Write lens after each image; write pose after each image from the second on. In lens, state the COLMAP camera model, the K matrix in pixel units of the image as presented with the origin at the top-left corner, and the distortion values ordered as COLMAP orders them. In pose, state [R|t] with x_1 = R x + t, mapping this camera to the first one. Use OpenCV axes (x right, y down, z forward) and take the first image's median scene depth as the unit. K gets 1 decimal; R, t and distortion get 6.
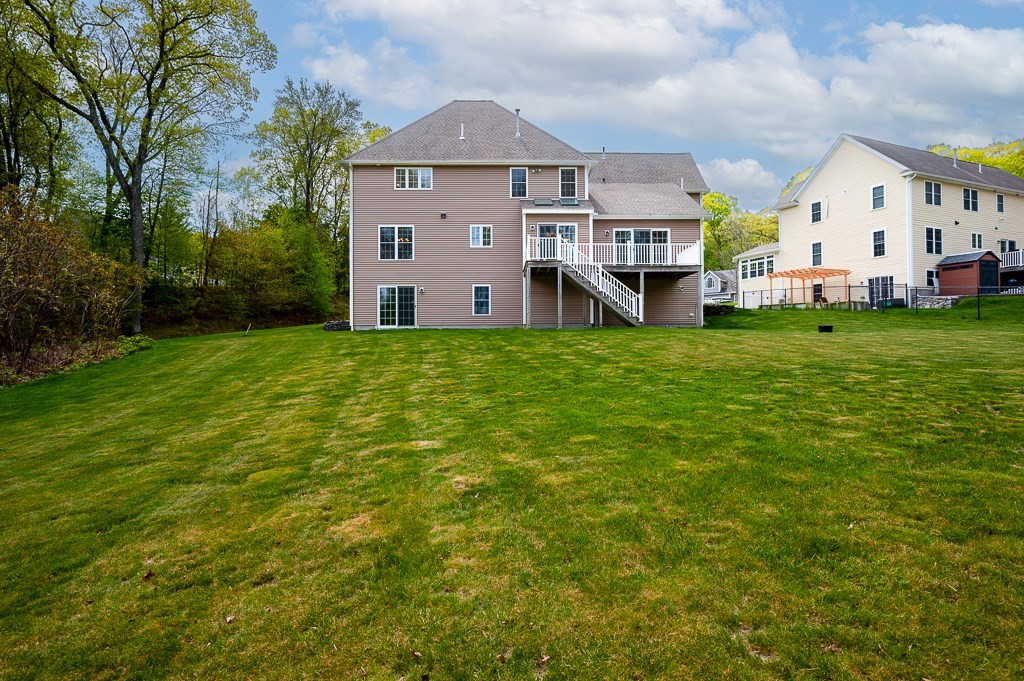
lens RADIAL K [[604.0, 0, 511.4], [0, 604.0, 342.5], [0, 0, 1]] dist [0.002664, 0.000089]
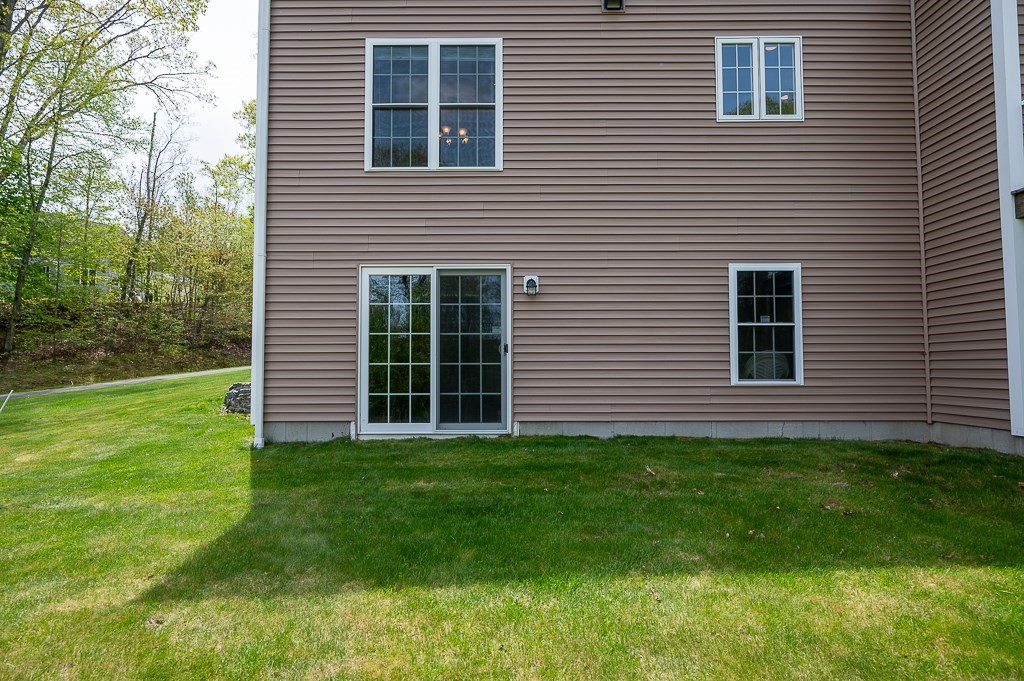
lens RADIAL K [[564.8, 0, 511.5], [0, 564.8, 340.2], [0, 0, 1]] dist [0.003327, 0.000137]
pose [[0.999809, 0.001546, -0.019466, -0.151873], [-0.002216, 0.999404, -0.034448, -0.055022], [0.019401, 0.034484, 0.999217, 0.759009]]
